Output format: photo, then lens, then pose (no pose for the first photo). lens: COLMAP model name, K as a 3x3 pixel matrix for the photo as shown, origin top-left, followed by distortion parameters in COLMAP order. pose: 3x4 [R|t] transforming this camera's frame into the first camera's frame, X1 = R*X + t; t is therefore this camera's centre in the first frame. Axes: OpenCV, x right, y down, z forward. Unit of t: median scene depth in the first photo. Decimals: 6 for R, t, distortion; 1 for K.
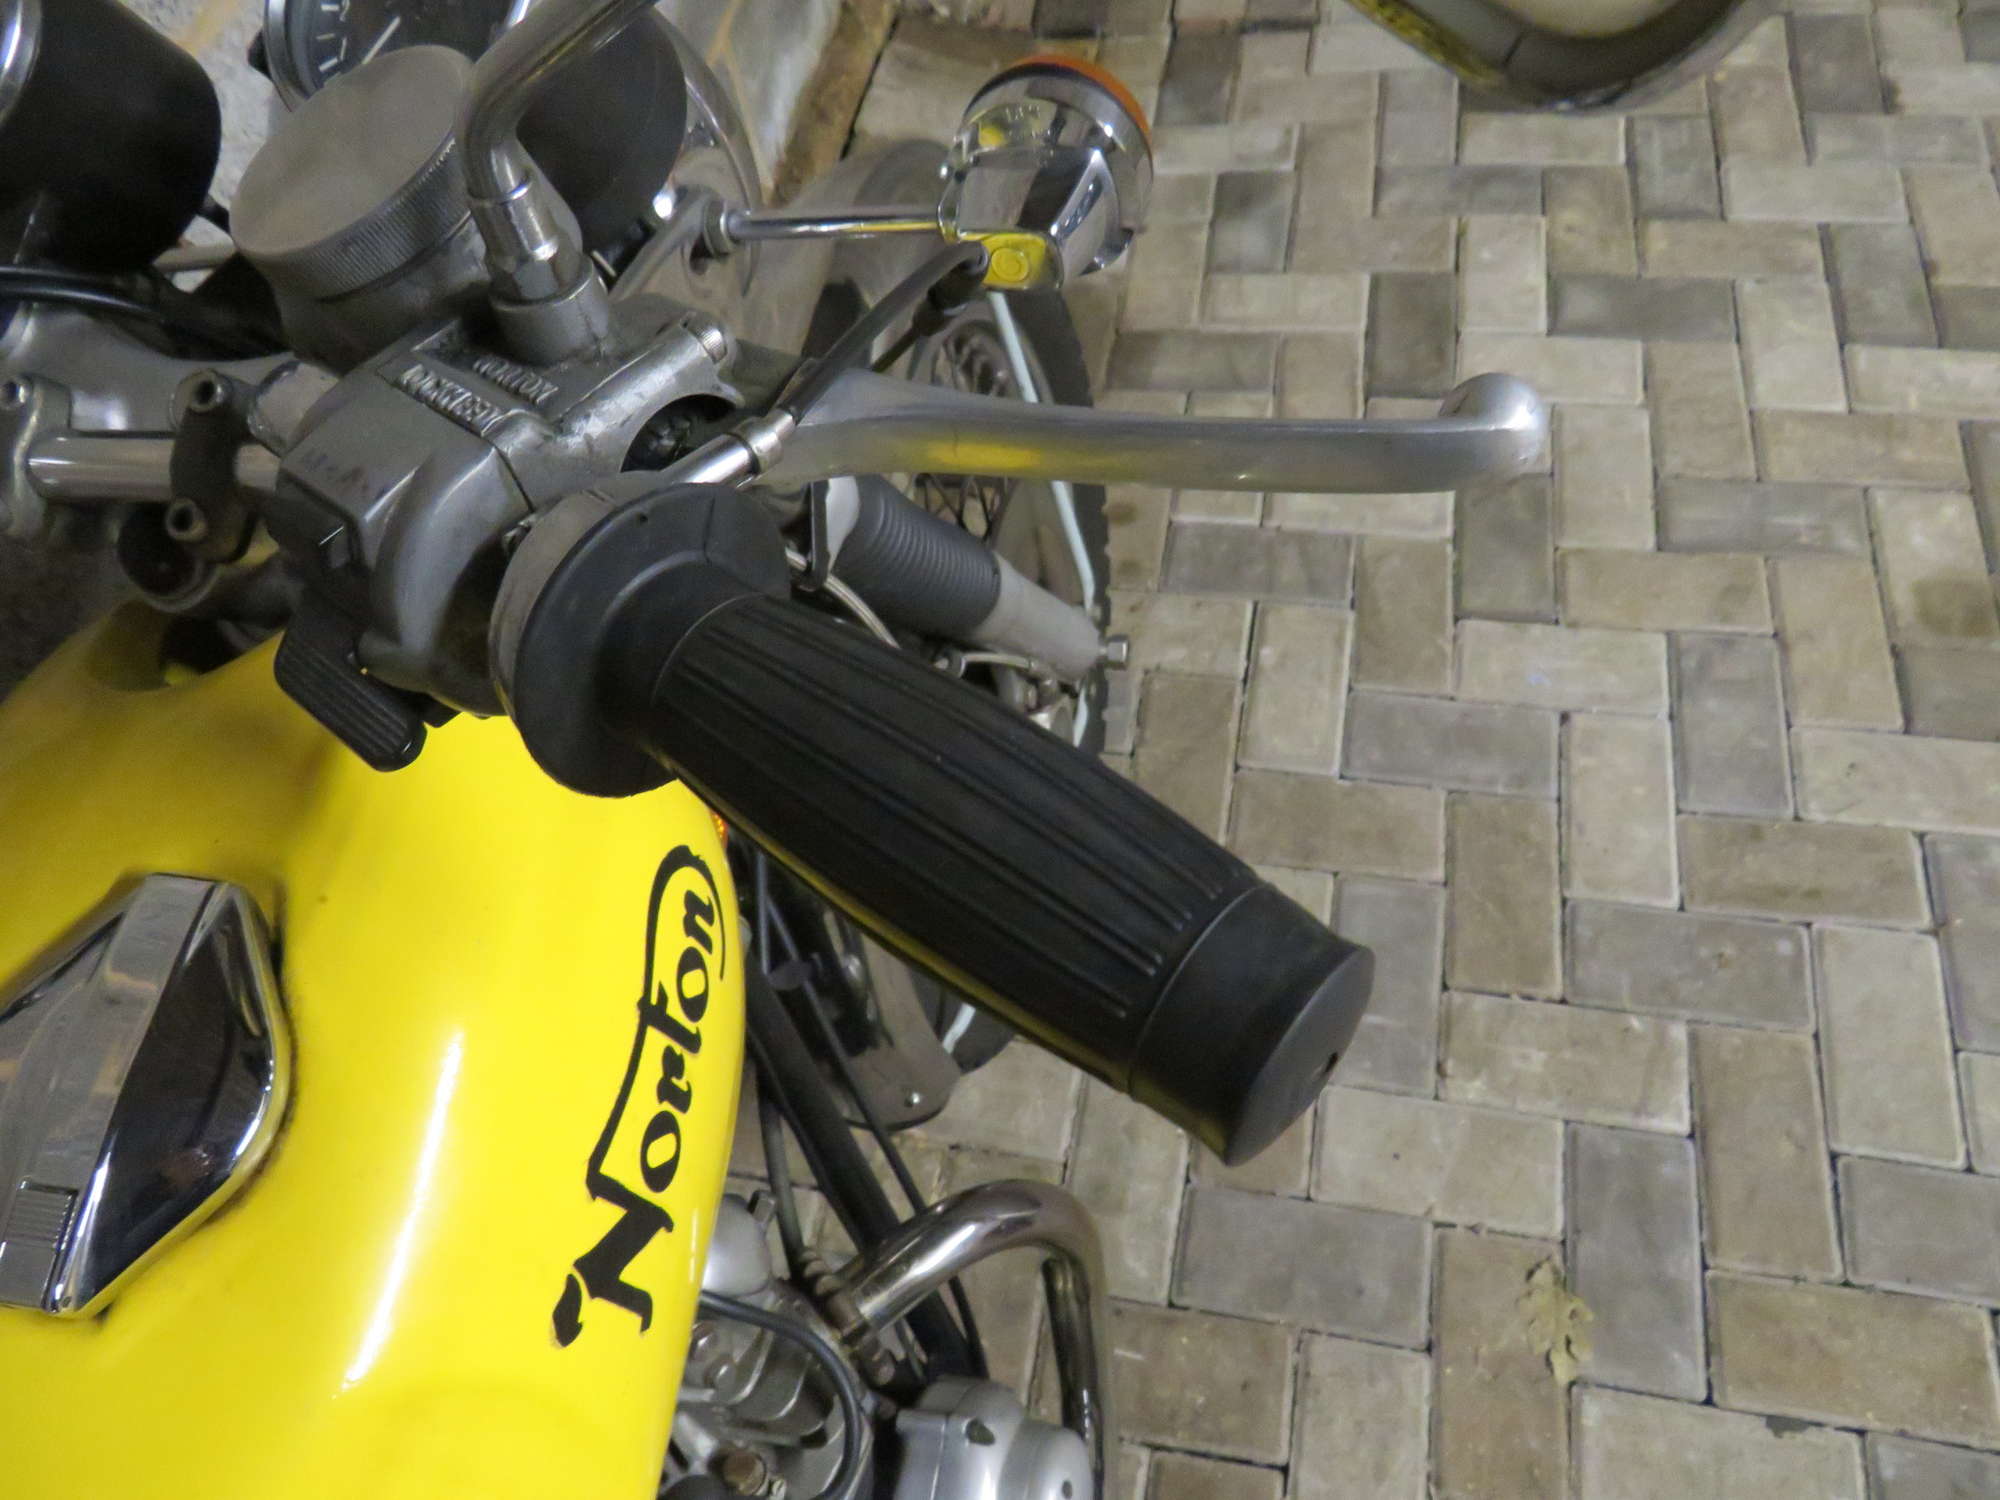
lens RADIAL K [[1404.8, 0, 997.3], [0, 1404.8, 739.9], [0, 0, 1]] dist [-0.032095, 0.014812]
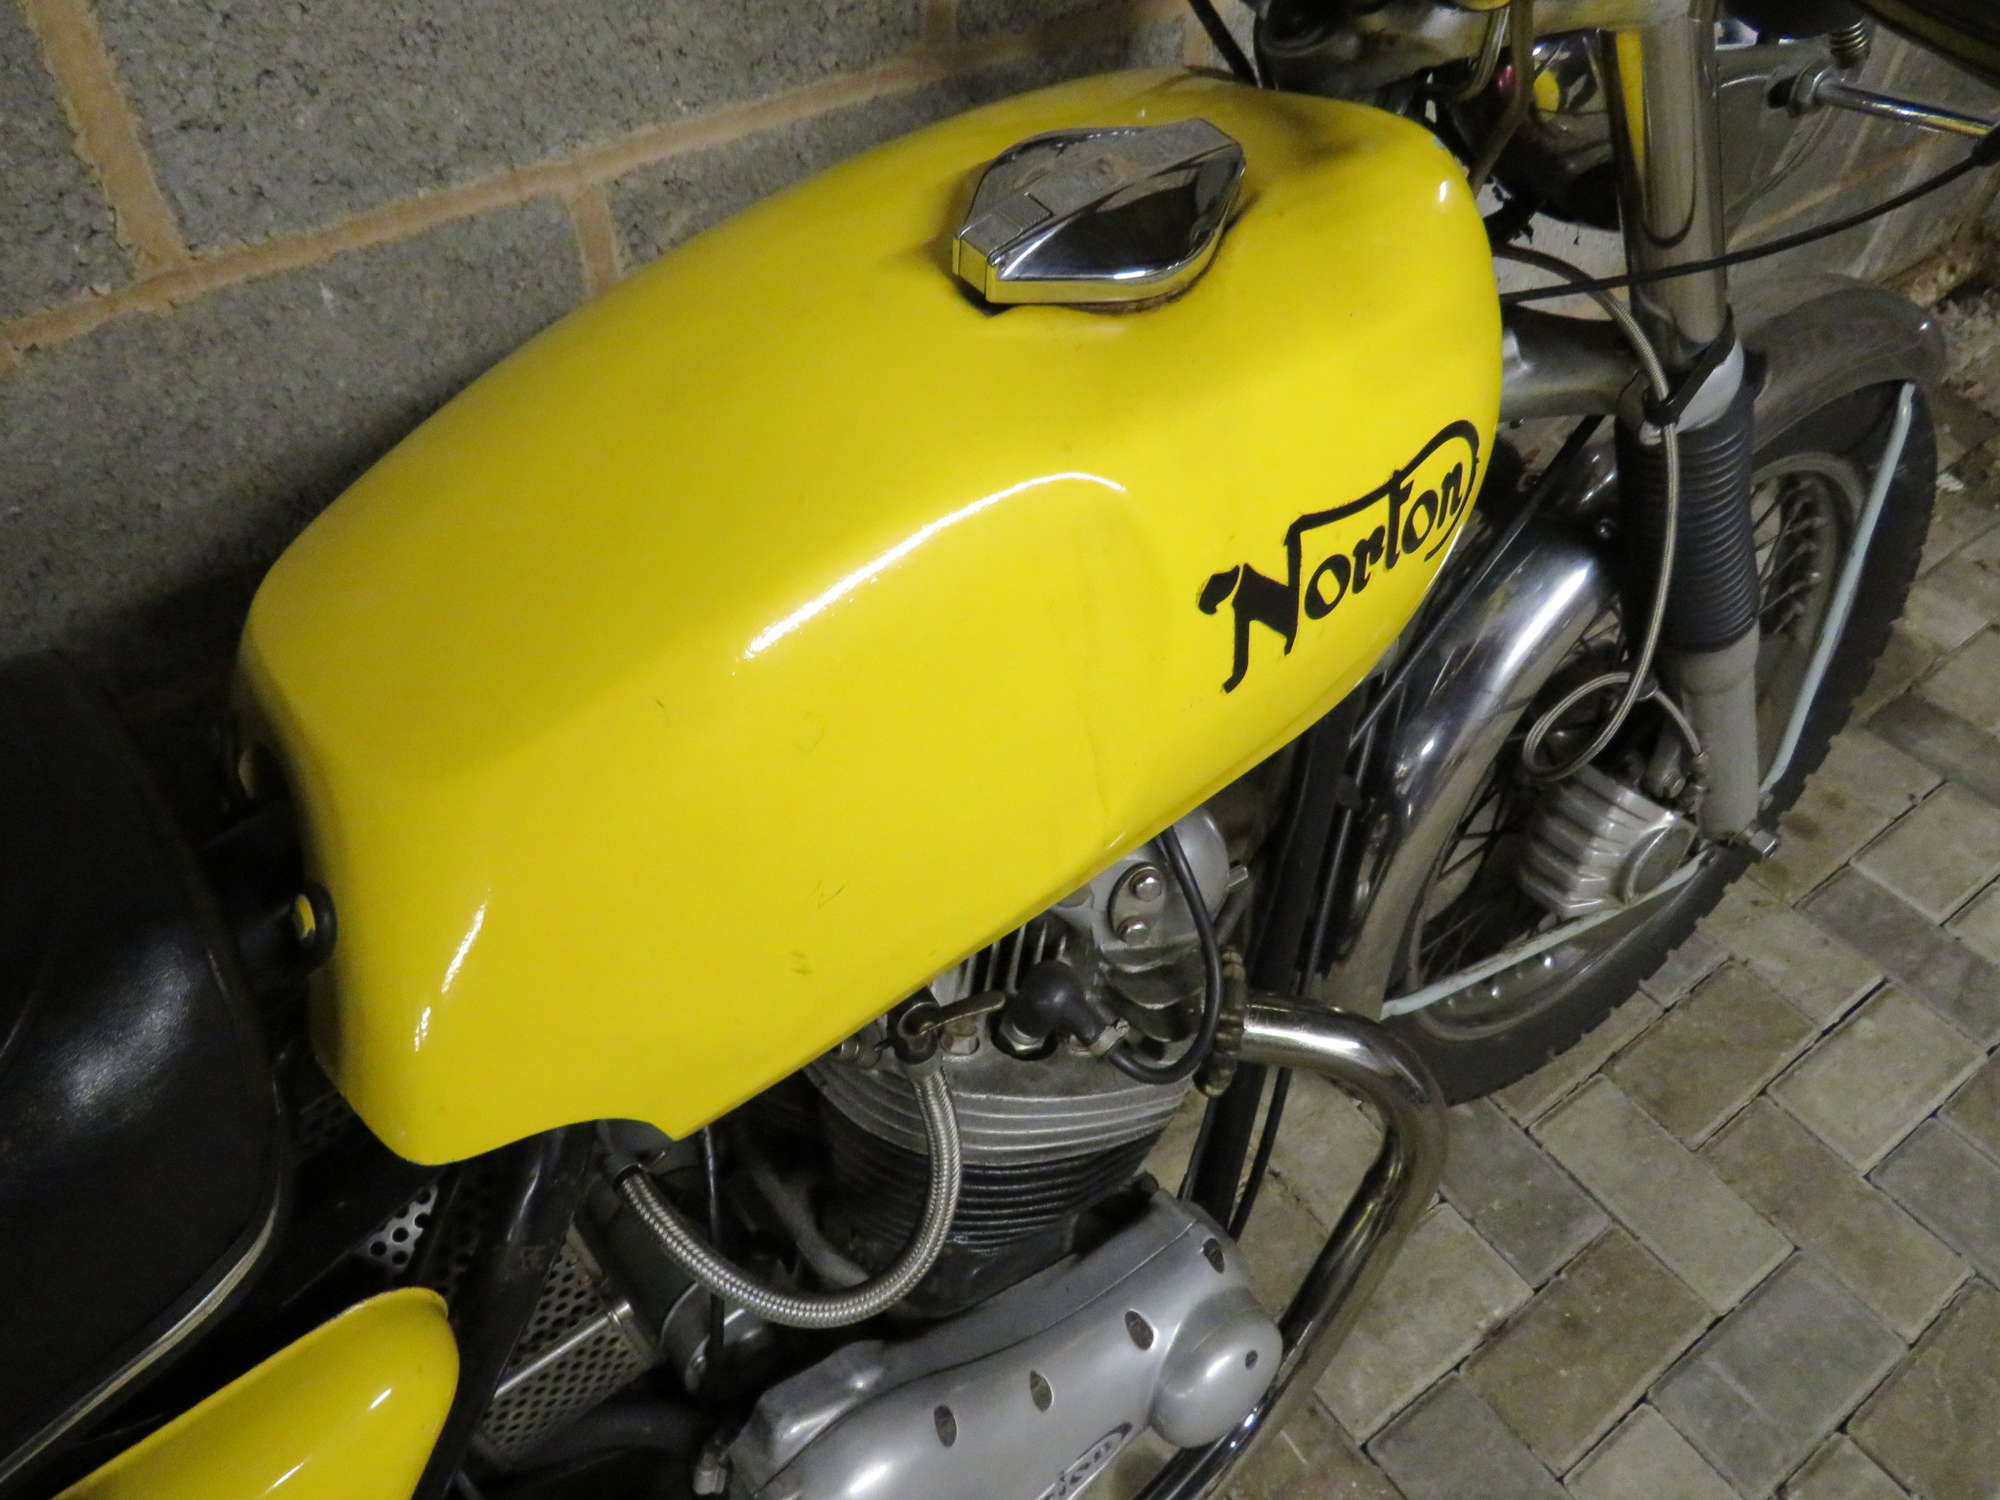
lens RADIAL K [[1404.8, 0, 996.9], [0, 1404.8, 749.0], [0, 0, 1]] dist [-0.032095, 0.014812]
pose [[0.722465, 0.581658, -0.373789, 0.019472], [-0.631109, 0.775587, -0.012916, 0.168299], [0.282393, 0.245232, 0.927424, -0.027709]]
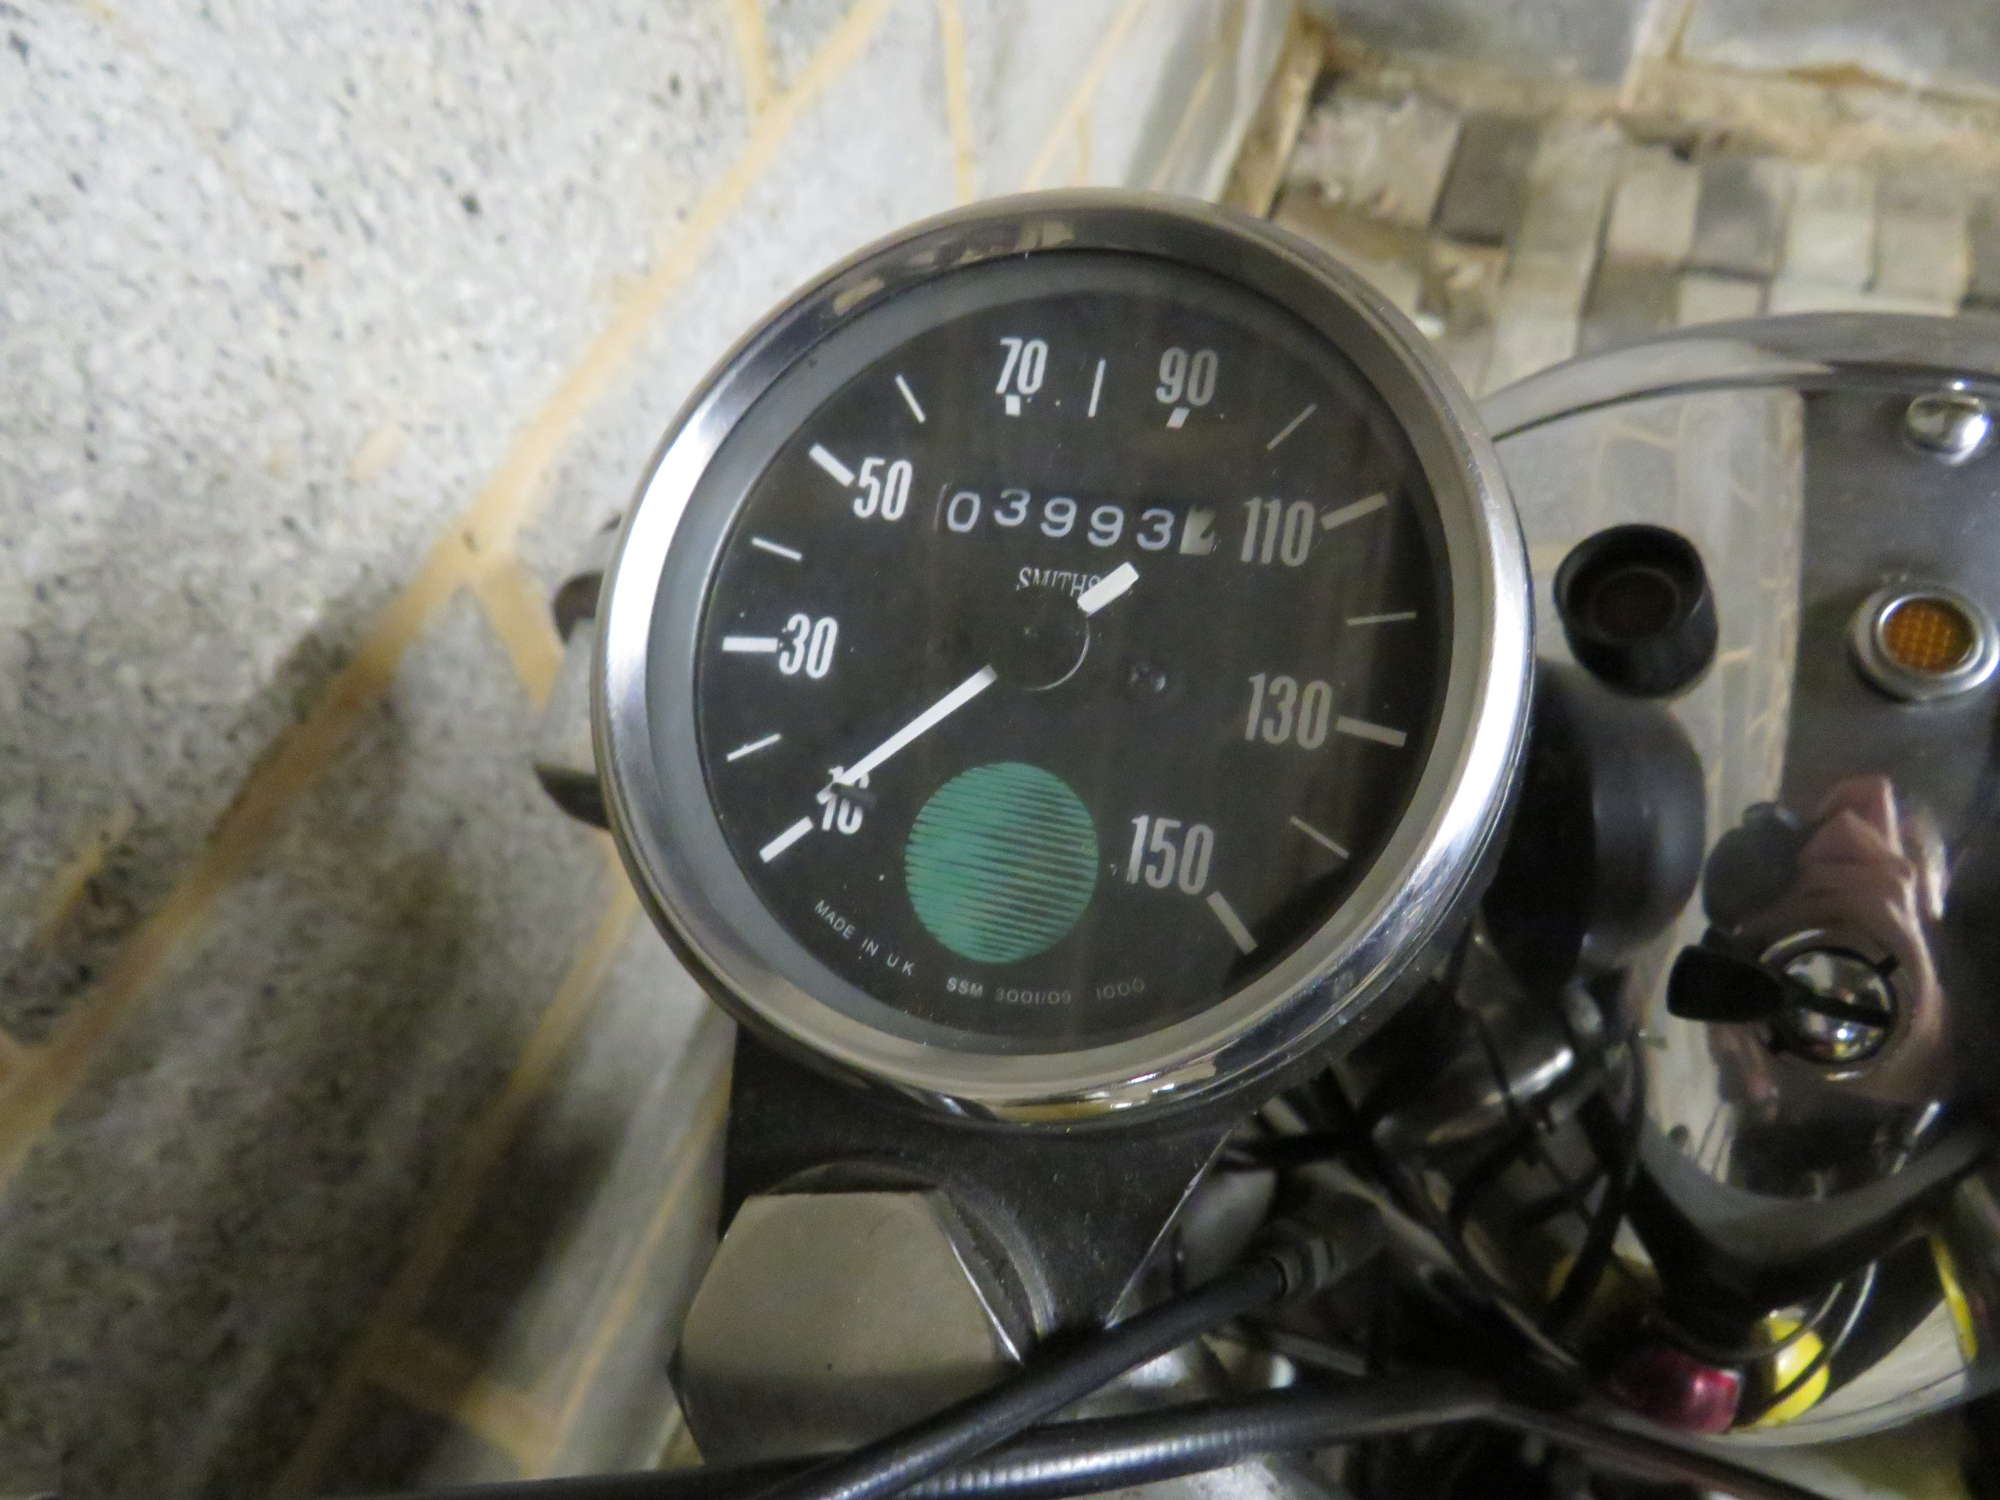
lens RADIAL K [[1404.8, 0, 996.1], [0, 1404.8, 749.2], [0, 0, 1]] dist [-0.032095, 0.014812]
pose [[0.984340, 0.172180, -0.037806, -0.229320], [-0.174095, 0.983185, -0.055128, -0.136620], [0.027678, 0.060847, 0.997763, 0.206565]]
